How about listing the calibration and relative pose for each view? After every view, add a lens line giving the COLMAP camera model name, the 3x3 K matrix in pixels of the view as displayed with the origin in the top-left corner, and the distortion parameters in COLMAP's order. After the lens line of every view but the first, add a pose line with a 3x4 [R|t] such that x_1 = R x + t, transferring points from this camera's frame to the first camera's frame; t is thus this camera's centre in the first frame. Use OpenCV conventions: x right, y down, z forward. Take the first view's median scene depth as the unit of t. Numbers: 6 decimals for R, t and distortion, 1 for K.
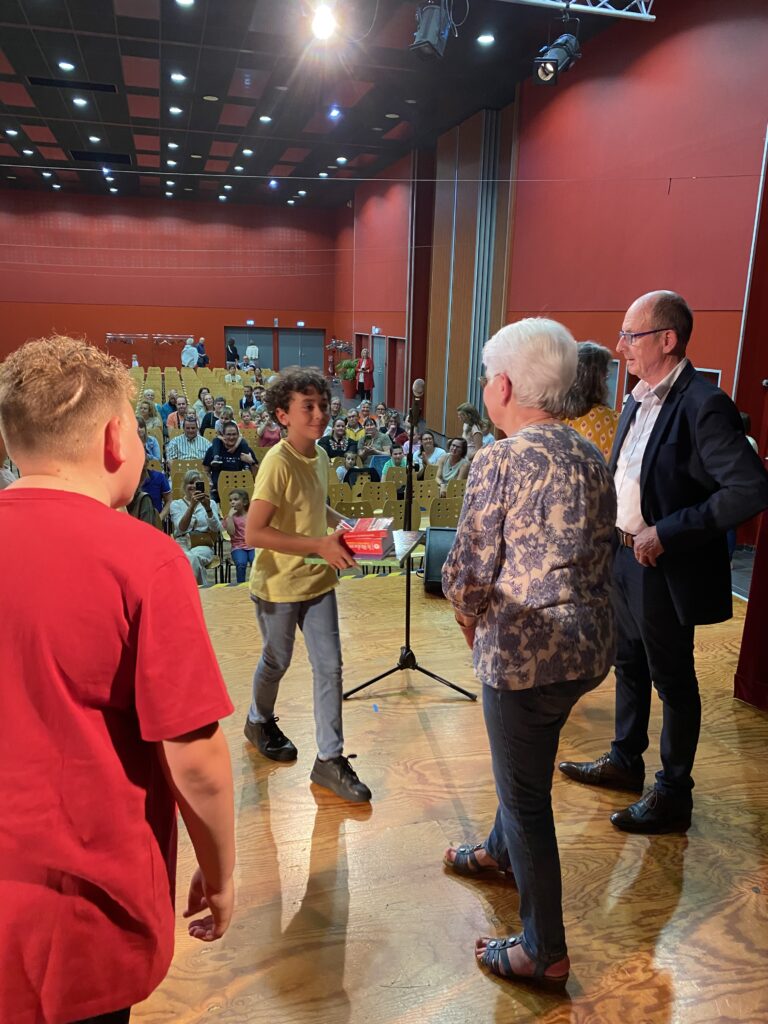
lens RADIAL K [[785.8, 0, 381.8], [0, 785.8, 507.6], [0, 0, 1]] dist [0.016710, -0.017992]
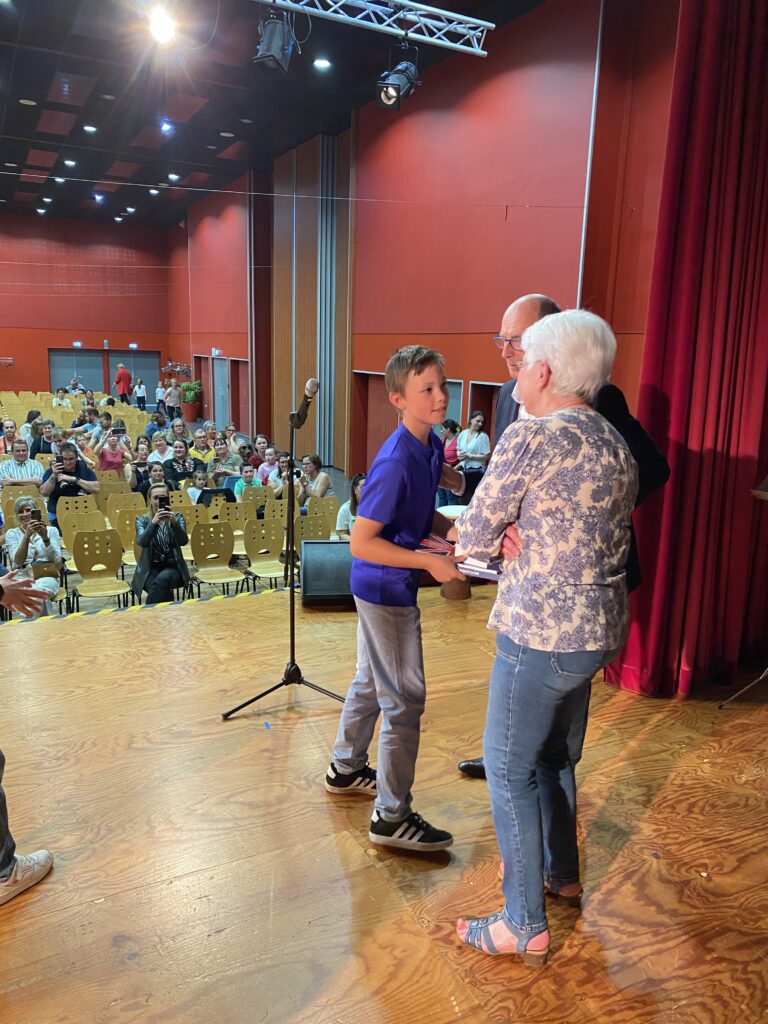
lens RADIAL K [[785.8, 0, 398.2], [0, 785.8, 516.8], [0, 0, 1]] dist [0.016710, -0.017992]
pose [[0.975255, -0.039075, 0.217602, -0.024675], [0.043619, 0.998918, -0.016115, 0.011255], [-0.216737, 0.025208, 0.975904, 0.011457]]
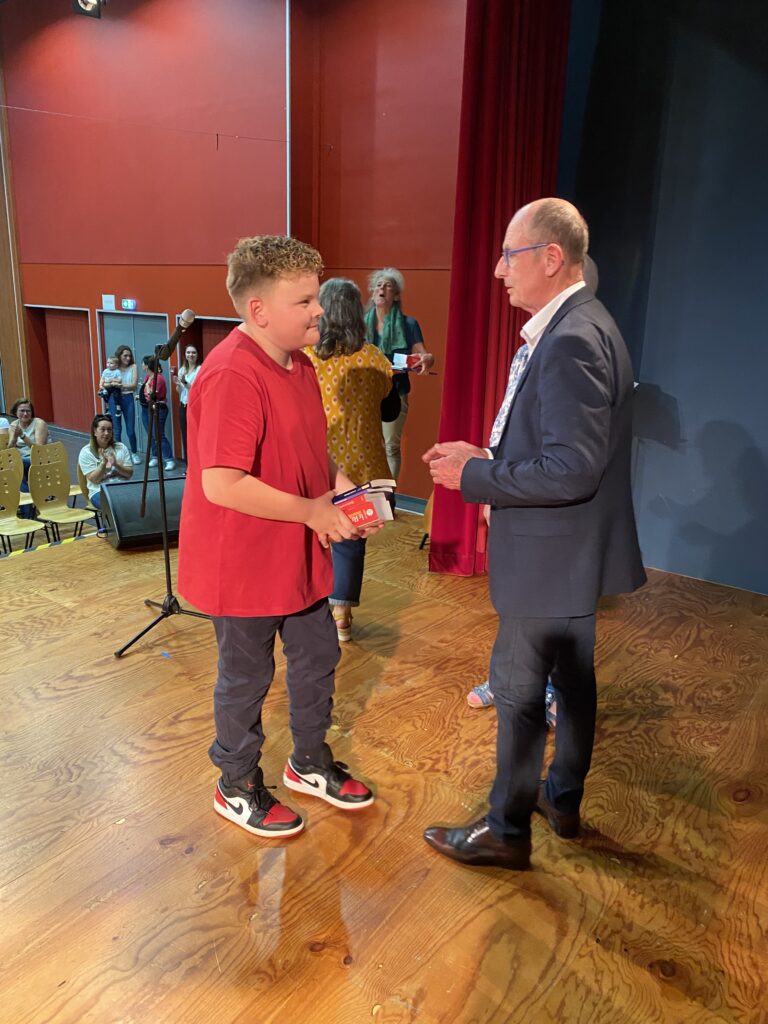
lens RADIAL K [[785.8, 0, 395.5], [0, 785.8, 520.0], [0, 0, 1]] dist [0.016710, -0.017992]
pose [[0.791852, -0.164511, 0.588138, -0.160413], [0.128658, 0.986359, 0.102679, 0.011423], [-0.597007, -0.005638, 0.802216, 0.017954]]
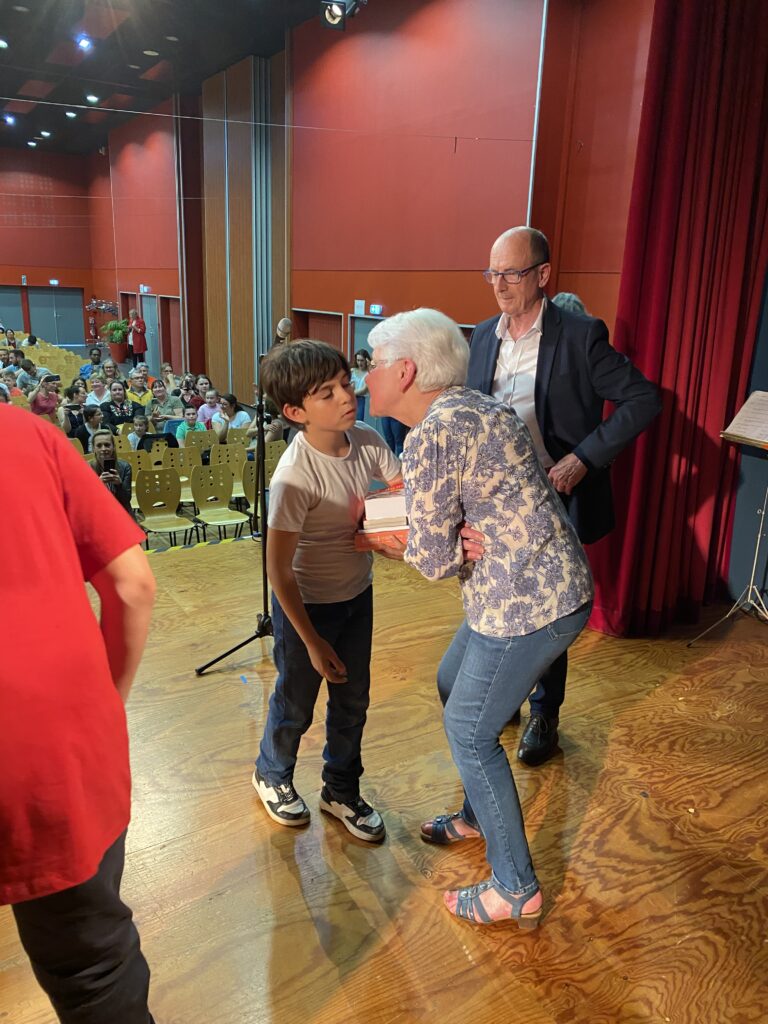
lens RADIAL K [[785.8, 0, 397.6], [0, 785.8, 512.2], [0, 0, 1]] dist [0.016710, -0.017992]
pose [[0.953450, -0.071126, 0.293042, -0.045067], [0.056996, 0.996775, 0.056488, 0.006776], [-0.296115, -0.037157, 0.954429, 0.029247]]
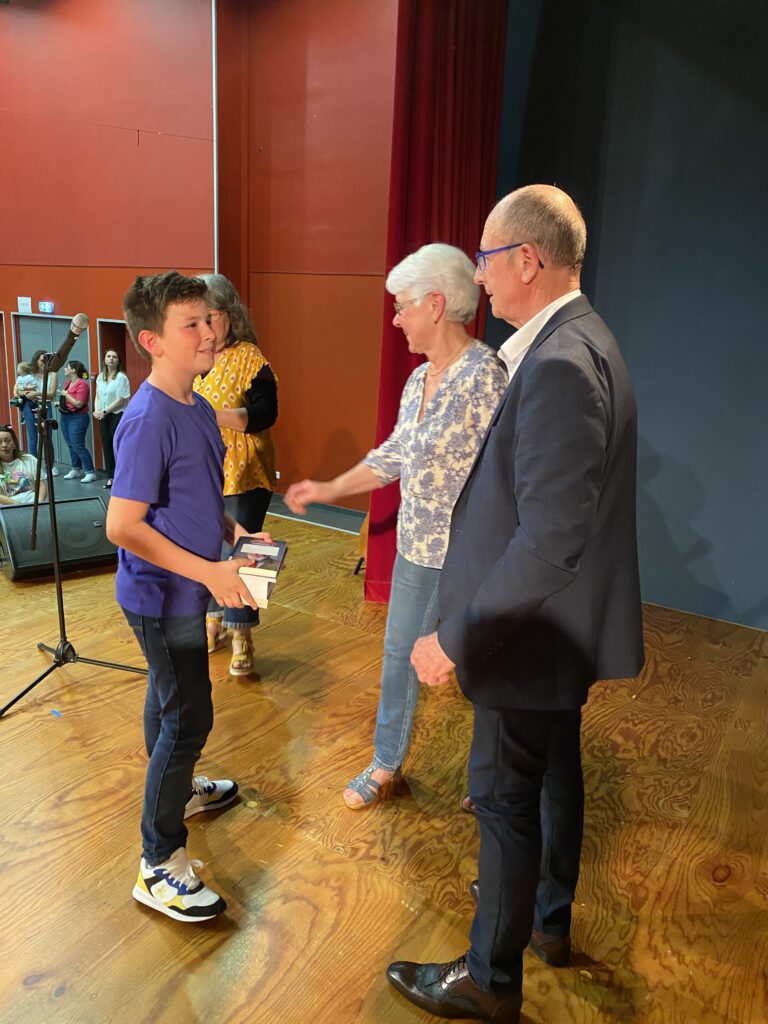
lens RADIAL K [[785.8, 0, 395.3], [0, 785.8, 499.5], [0, 0, 1]] dist [0.016710, -0.017992]
pose [[0.741660, -0.151578, 0.653425, -0.123461], [0.130242, 0.988136, 0.081393, 0.002972], [-0.658010, 0.024737, 0.752603, 0.056886]]
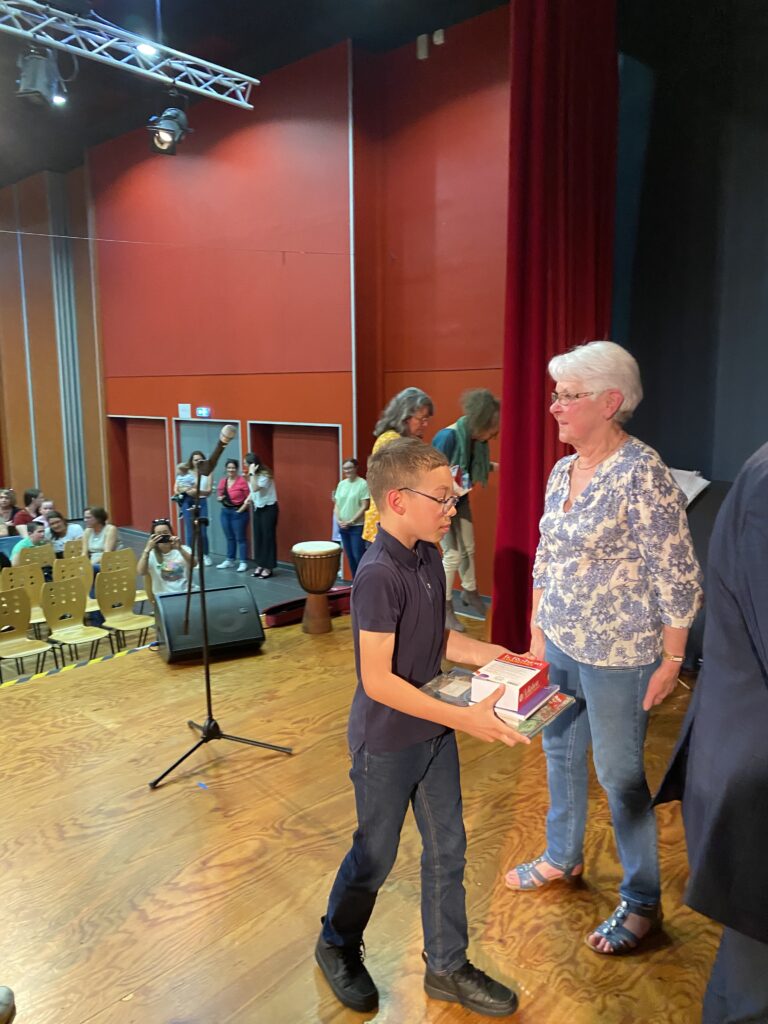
lens RADIAL K [[785.8, 0, 396.5], [0, 785.8, 515.3], [0, 0, 1]] dist [0.016710, -0.017992]
pose [[0.843021, -0.109716, 0.526573, -0.129107], [0.148658, 0.988369, -0.032060, 0.002390], [-0.516930, 0.105307, 0.849525, 0.031304]]
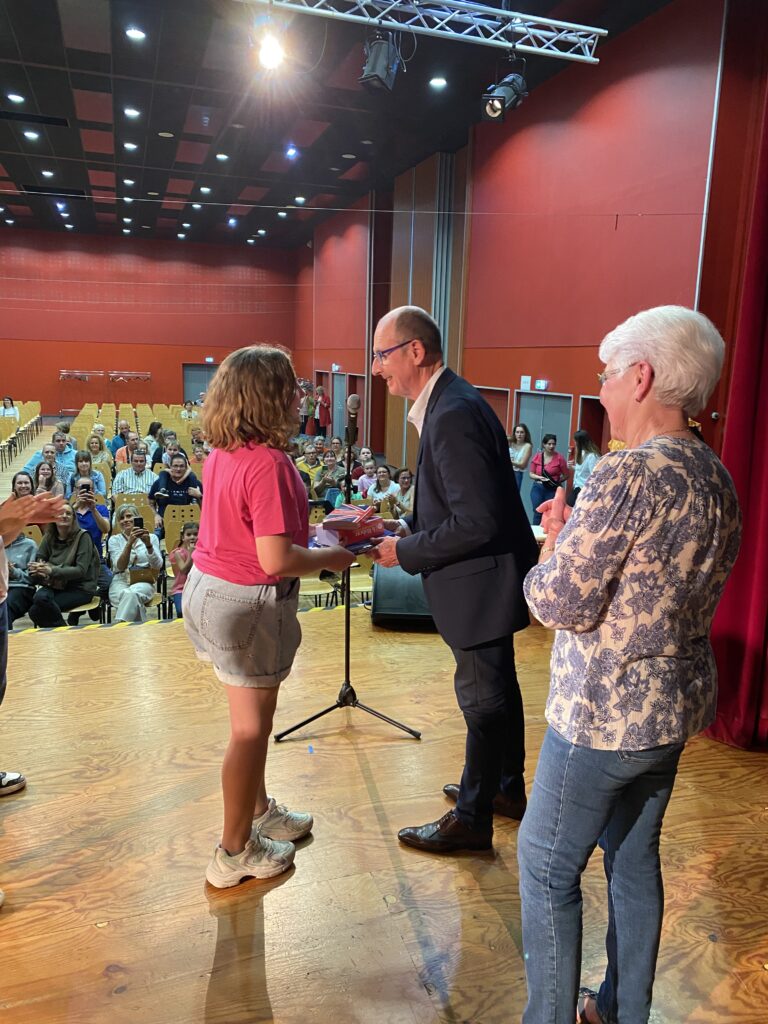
lens RADIAL K [[785.8, 0, 397.6], [0, 785.8, 505.5], [0, 0, 1]] dist [0.016710, -0.017992]
pose [[0.997879, -0.005639, 0.064847, 0.017011], [0.009053, 0.998581, -0.052479, 0.008673], [-0.064459, 0.052955, 0.996514, 0.026996]]
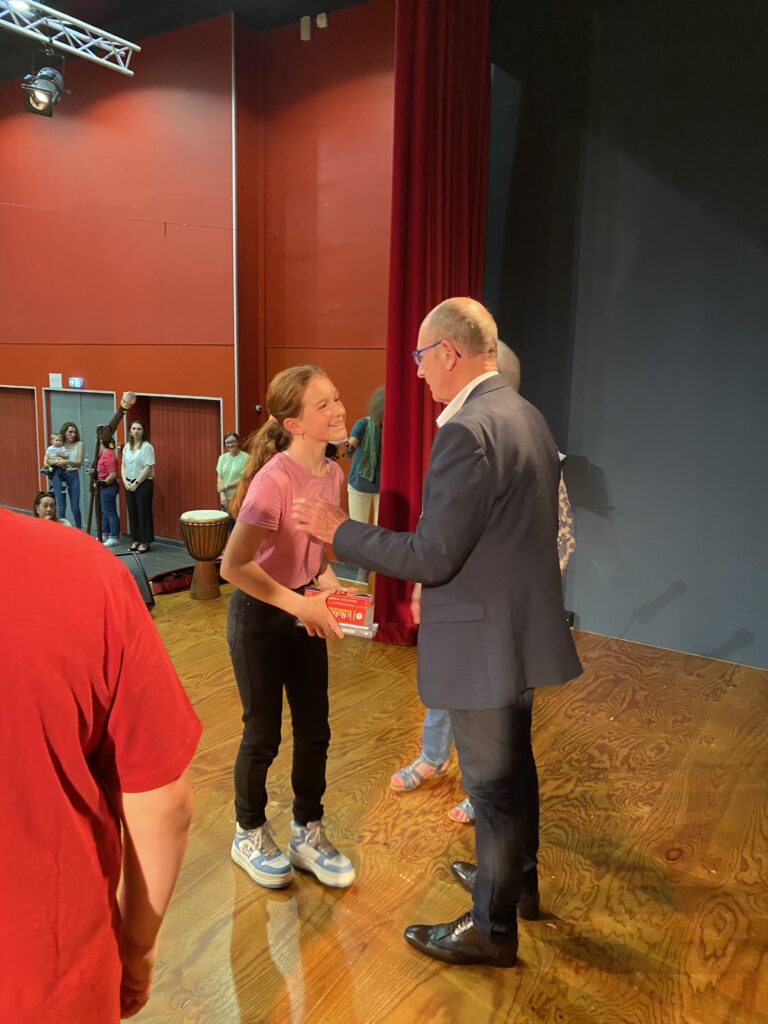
lens RADIAL K [[785.8, 0, 397.6], [0, 785.8, 508.8], [0, 0, 1]] dist [0.016710, -0.017992]
pose [[0.750158, -0.116263, 0.650957, -0.162002], [0.145382, 0.989333, 0.009160, 0.010877], [-0.645079, 0.087766, 0.759059, 0.001231]]
